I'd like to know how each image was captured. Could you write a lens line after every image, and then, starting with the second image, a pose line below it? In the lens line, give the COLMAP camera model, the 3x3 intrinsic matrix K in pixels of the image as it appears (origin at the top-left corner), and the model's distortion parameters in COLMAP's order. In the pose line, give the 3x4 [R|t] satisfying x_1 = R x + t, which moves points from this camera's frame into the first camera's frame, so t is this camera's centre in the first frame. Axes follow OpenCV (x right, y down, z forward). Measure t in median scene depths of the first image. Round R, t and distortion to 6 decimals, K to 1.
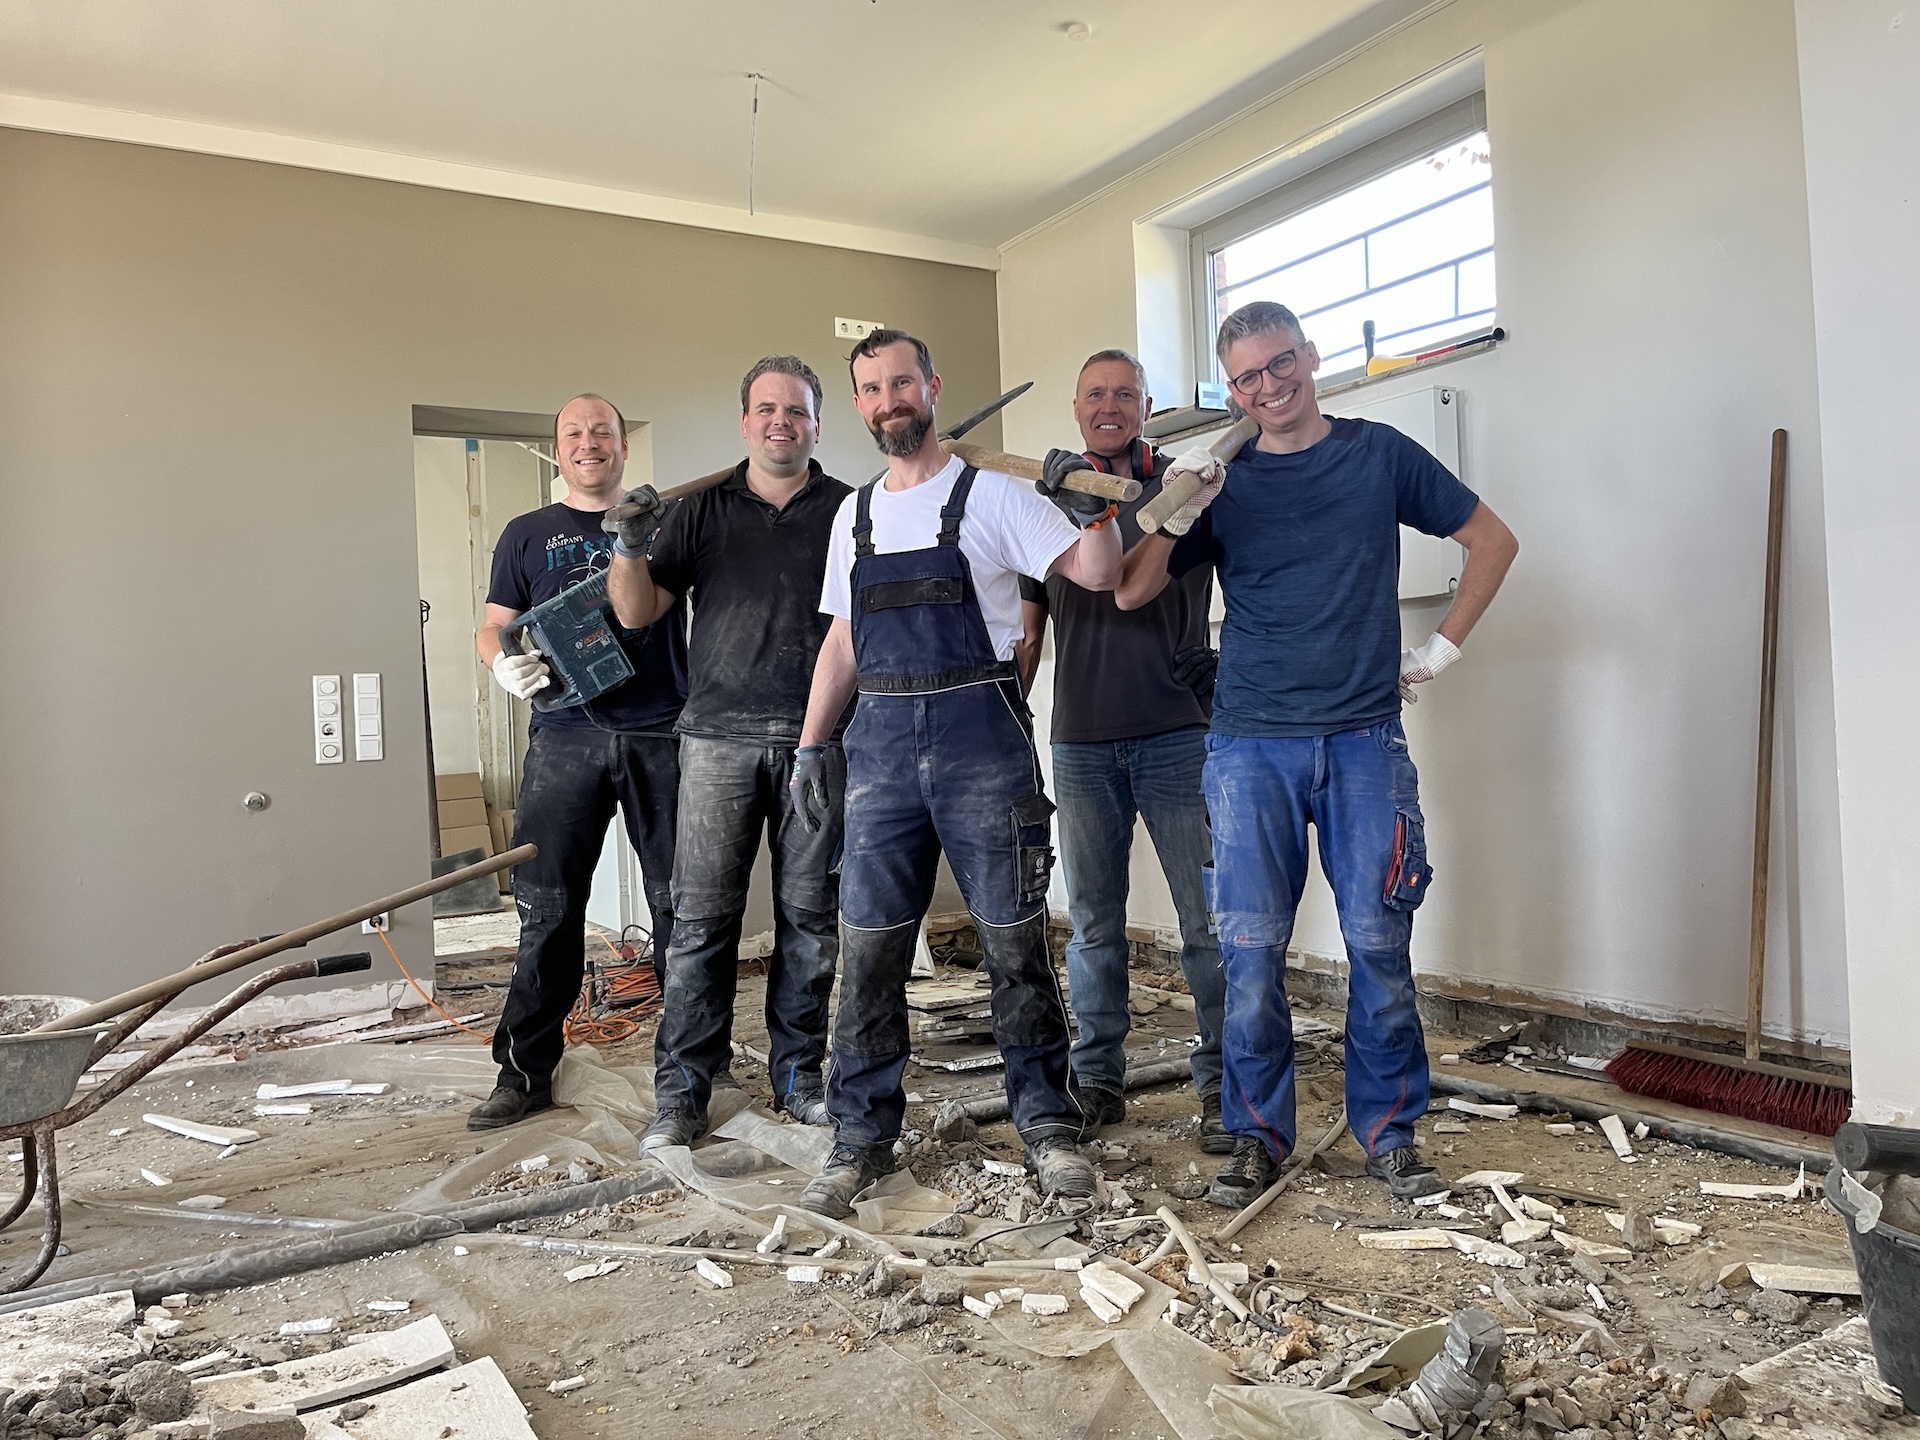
lens RADIAL K [[1438.6, 0, 976.2], [0, 1438.6, 717.0], [0, 0, 1]] dist [0.076812, -0.098562]
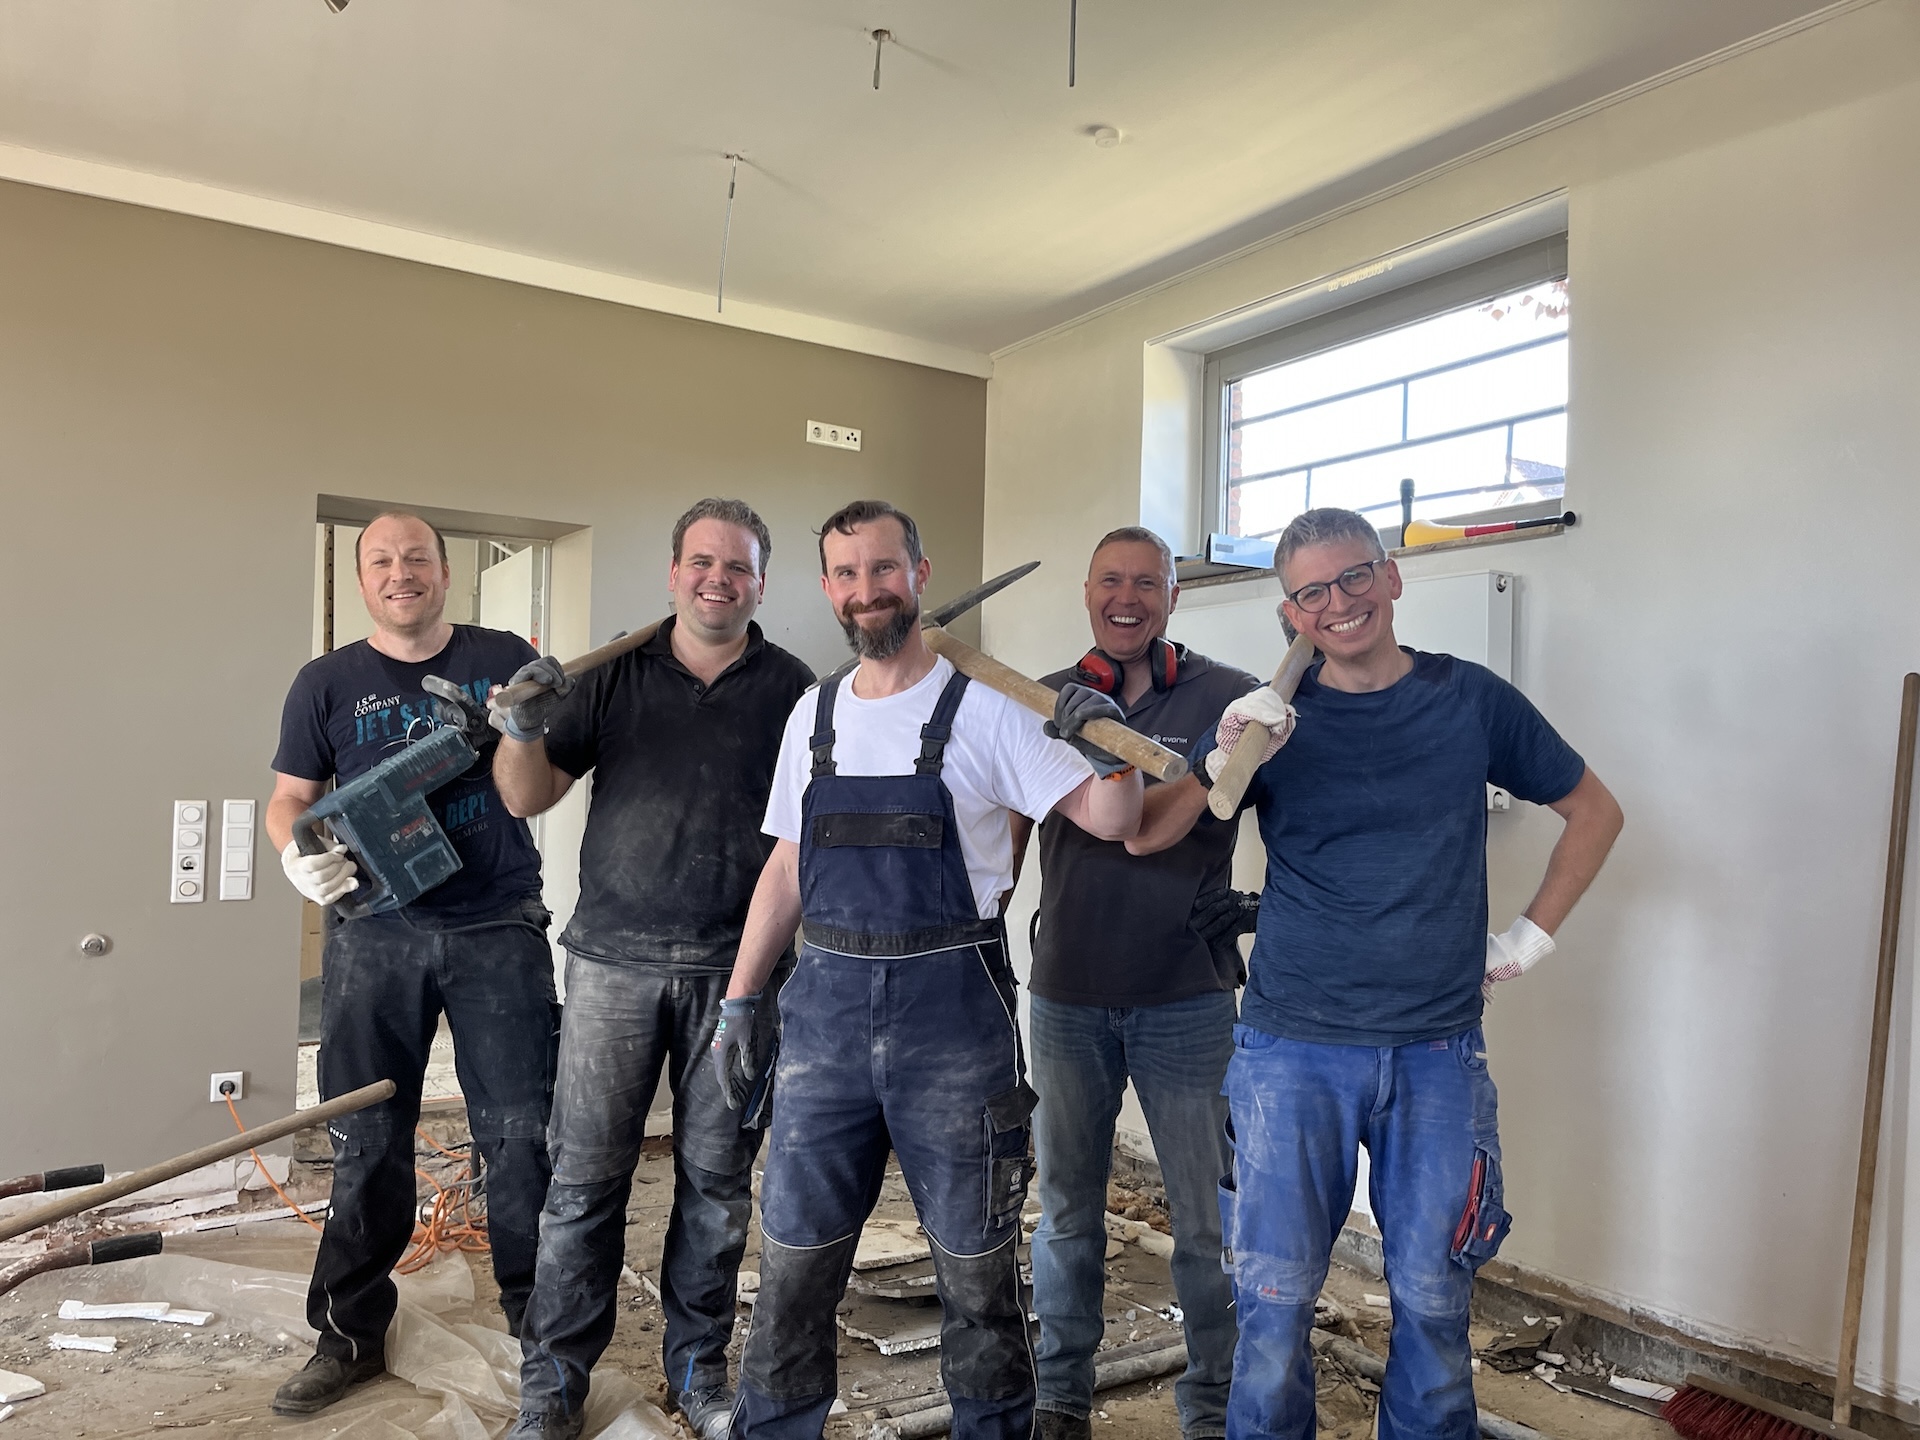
lens RADIAL K [[1425.3, 0, 957.3], [0, 1425.3, 746.0], [0, 0, 1]] dist [0.075771, -0.101705]
pose [[0.997515, 0.066496, 0.023292, -0.022044], [-0.066040, 0.997619, -0.019862, -0.116954], [-0.024557, 0.018275, 0.999531, 0.204180]]
